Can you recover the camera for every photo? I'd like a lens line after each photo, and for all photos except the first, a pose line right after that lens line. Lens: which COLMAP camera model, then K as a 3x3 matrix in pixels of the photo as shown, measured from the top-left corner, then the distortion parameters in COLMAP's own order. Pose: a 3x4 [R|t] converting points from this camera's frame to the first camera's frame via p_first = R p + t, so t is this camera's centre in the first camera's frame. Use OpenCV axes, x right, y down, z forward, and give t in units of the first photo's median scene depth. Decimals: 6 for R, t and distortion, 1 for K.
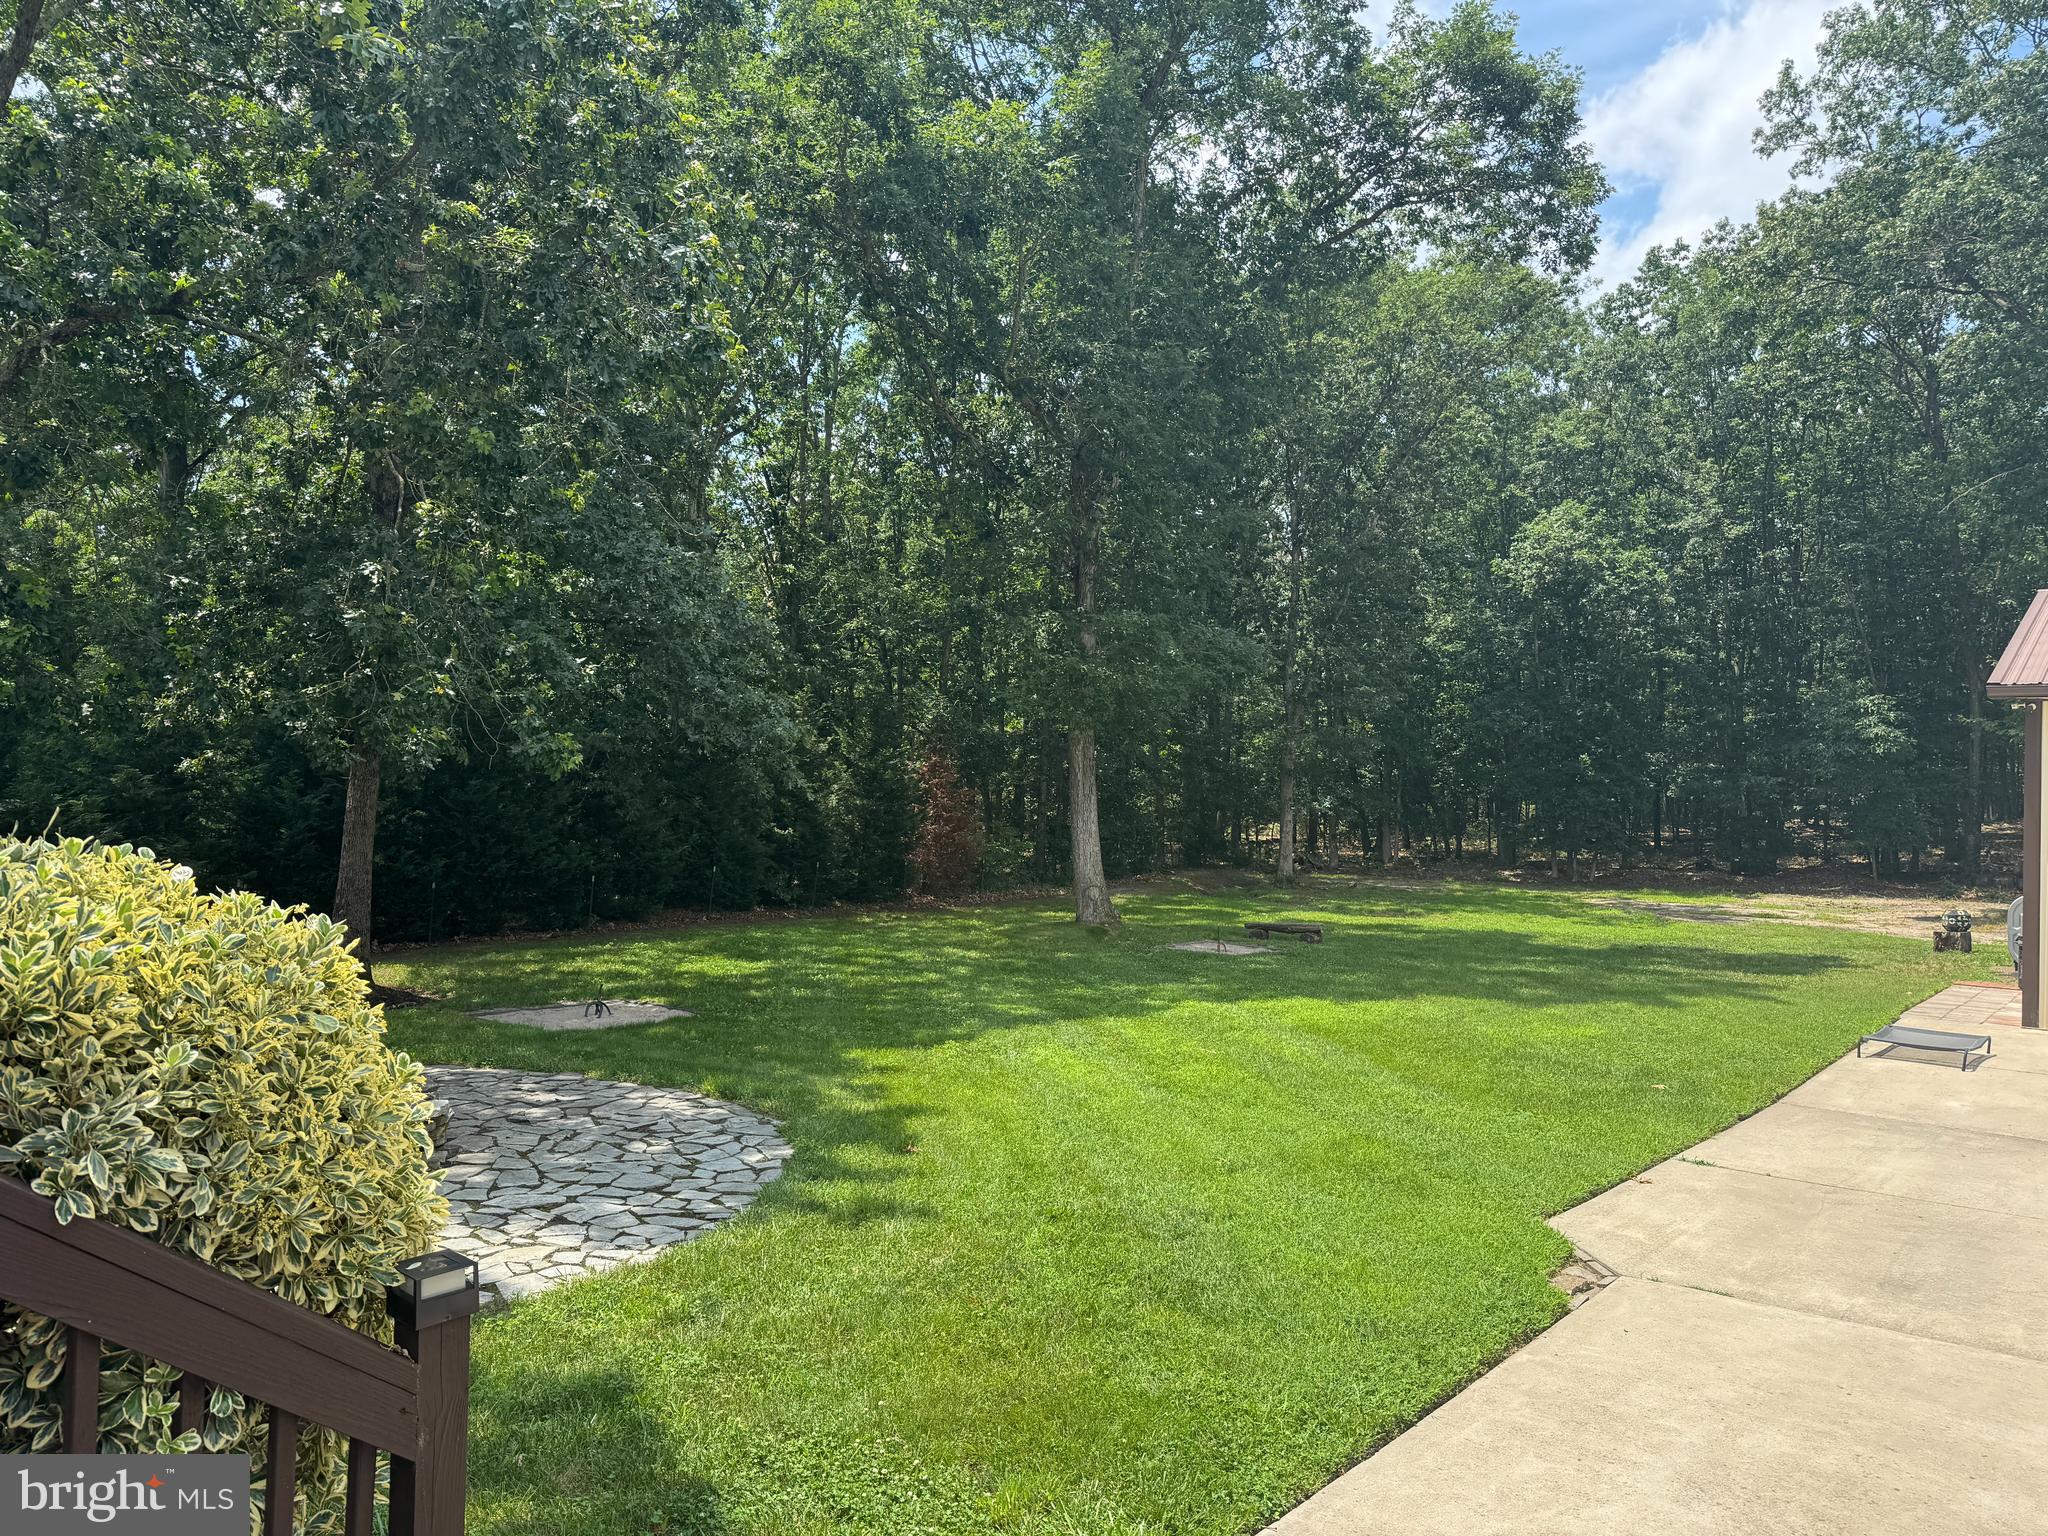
lens RADIAL K [[1461.6, 0, 1024.0], [0, 1461.6, 768.0], [0, 0, 1]] dist [0.028421, -0.020200]
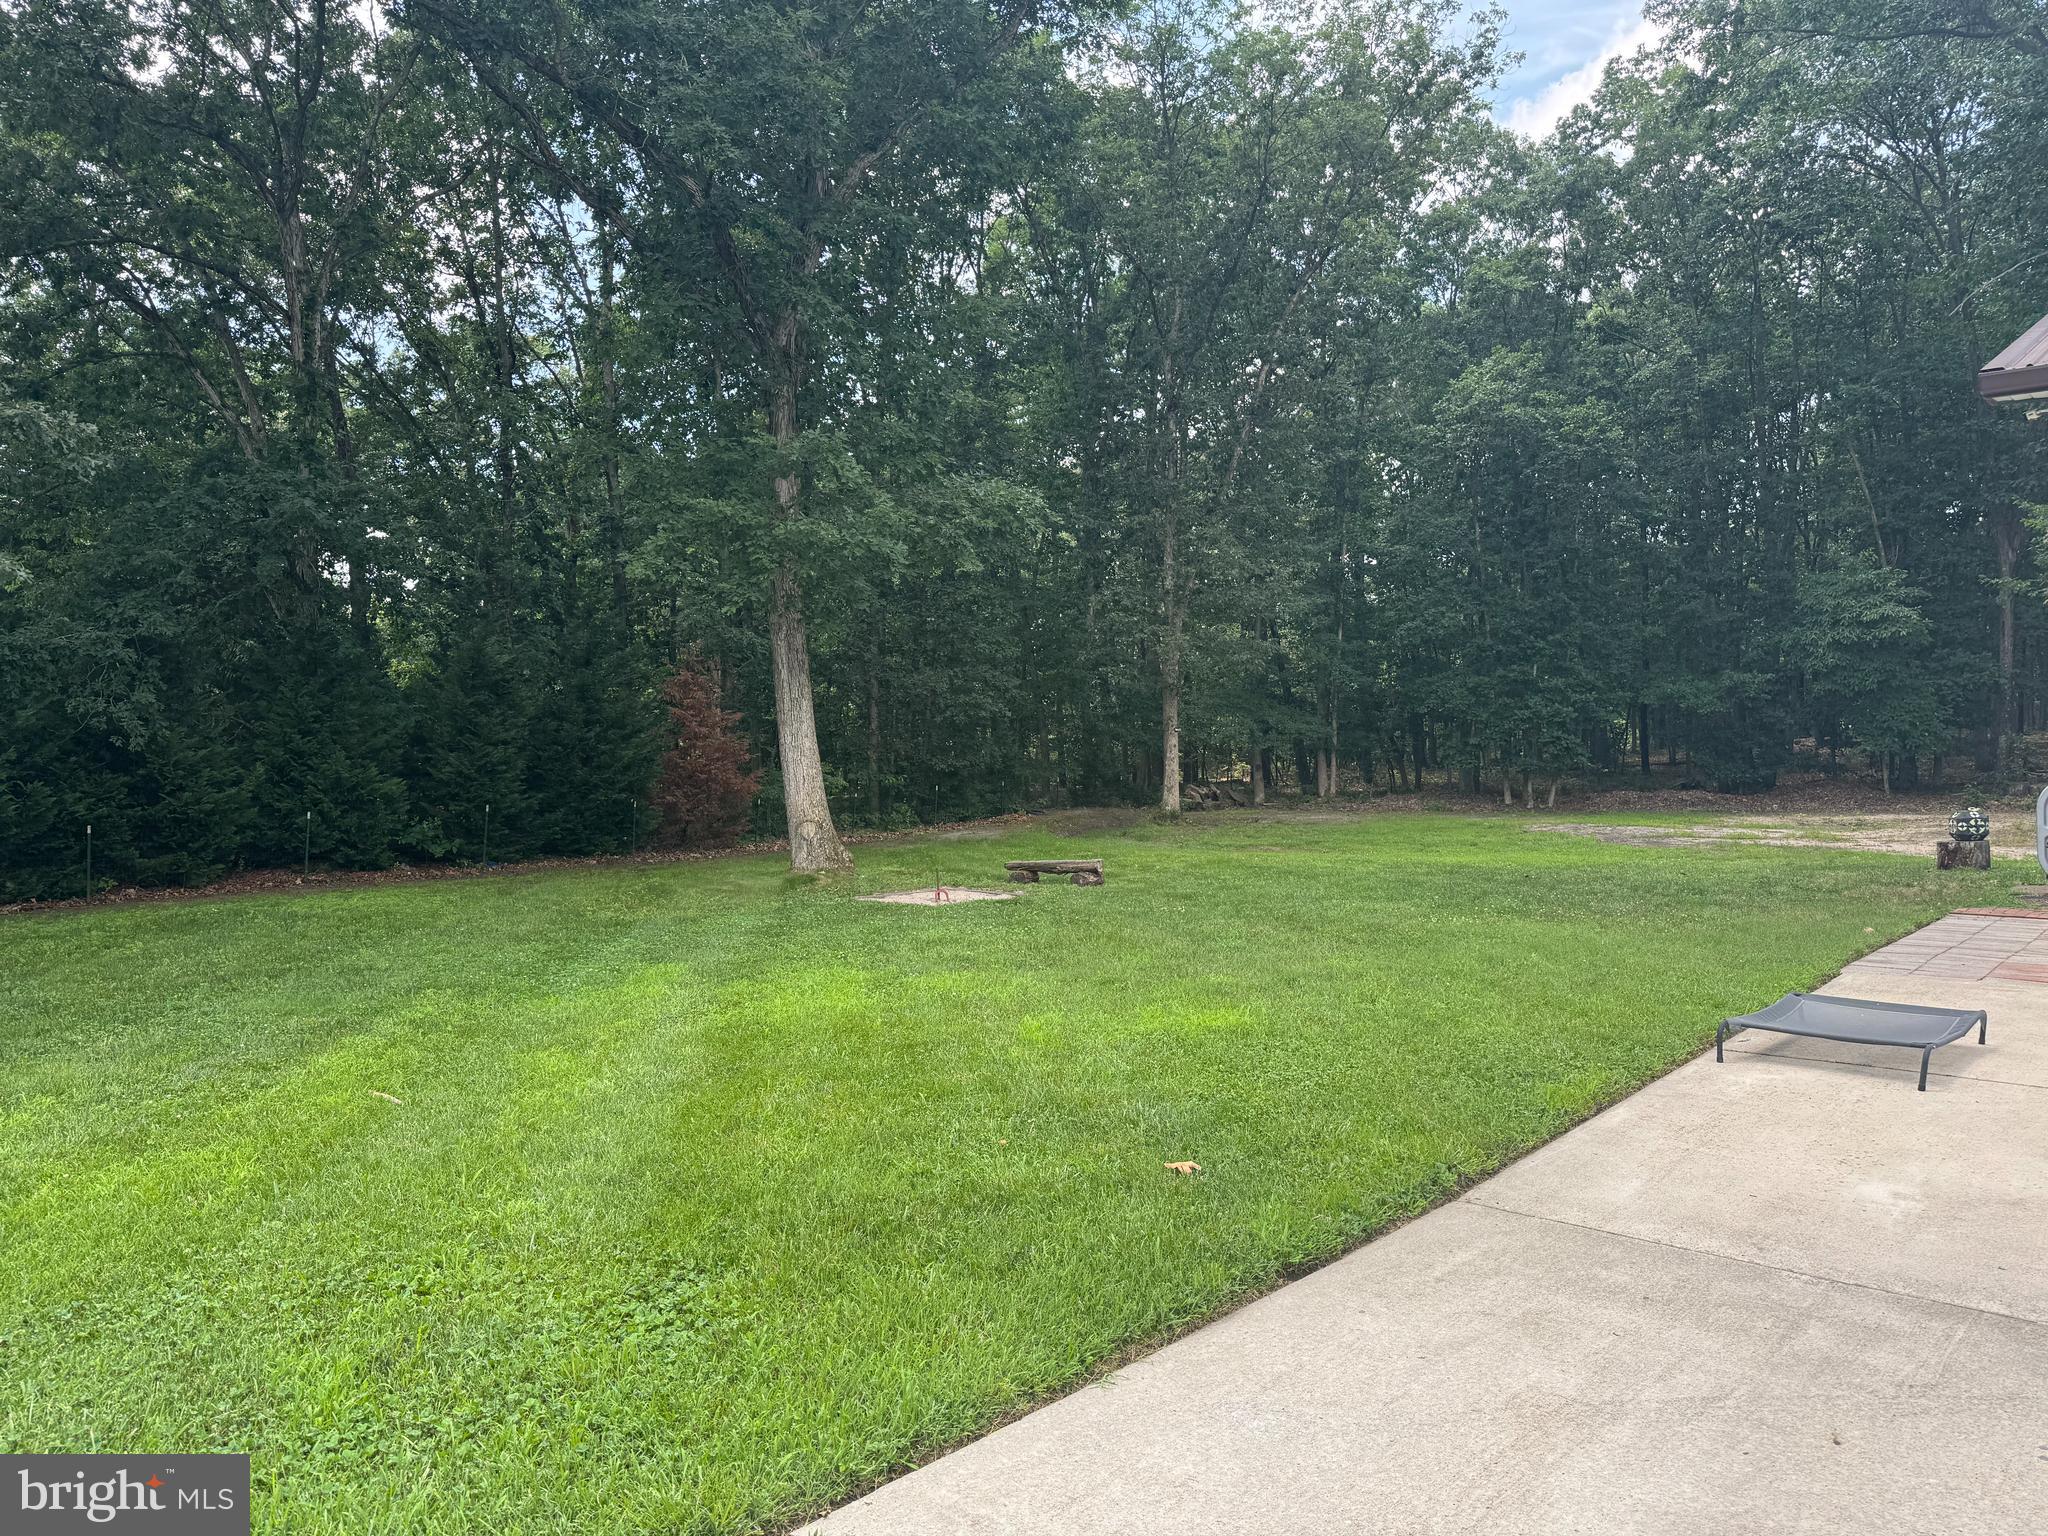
lens RADIAL K [[1461.6, 0, 1024.0], [0, 1461.6, 768.0], [0, 0, 1]] dist [0.028421, -0.020200]
pose [[0.999165, -0.034233, -0.022321, 0.167017], [0.034780, 0.999092, 0.024598, 0.036710], [0.021458, -0.025354, 0.999448, 0.240301]]
